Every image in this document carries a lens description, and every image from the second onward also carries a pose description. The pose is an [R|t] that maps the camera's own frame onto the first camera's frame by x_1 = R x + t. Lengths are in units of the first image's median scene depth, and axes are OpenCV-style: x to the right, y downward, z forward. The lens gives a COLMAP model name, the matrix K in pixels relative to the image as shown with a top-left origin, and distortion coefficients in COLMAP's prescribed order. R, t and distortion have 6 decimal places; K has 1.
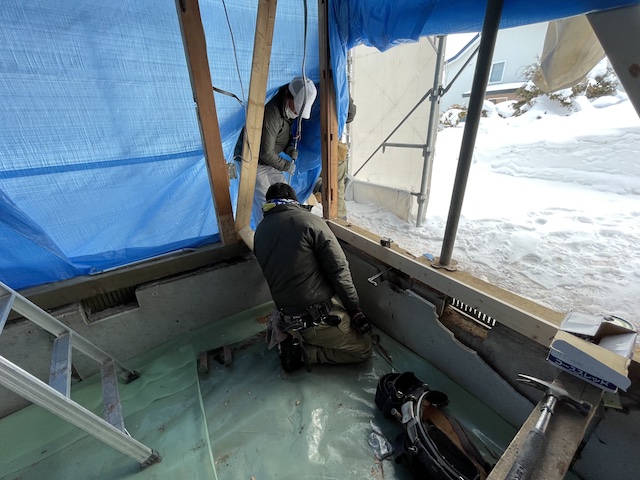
lens RADIAL K [[259.6, 0, 321.0], [0, 259.6, 238.3], [0, 0, 1]] dist [-0.000206, -0.001362]
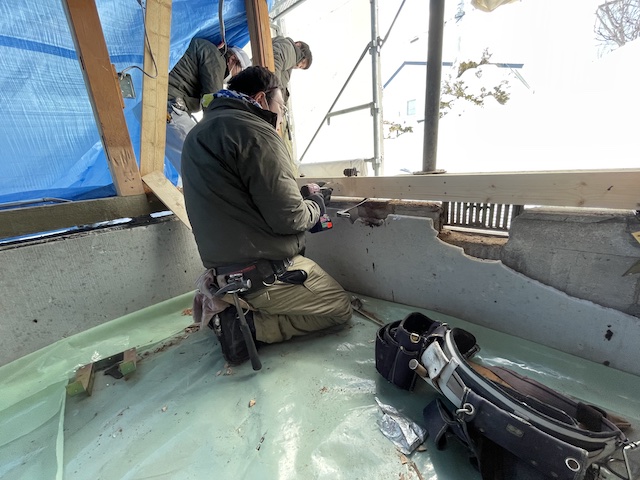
lens RADIAL K [[259.6, 0, 320.8], [0, 259.6, 238.7], [0, 0, 1]] dist [-0.000206, -0.001362]
pose [[0.975730, -0.106499, 0.191336, -0.008694], [0.132449, 0.982841, -0.128374, 0.302338], [-0.174381, 0.150601, 0.973093, 0.287115]]
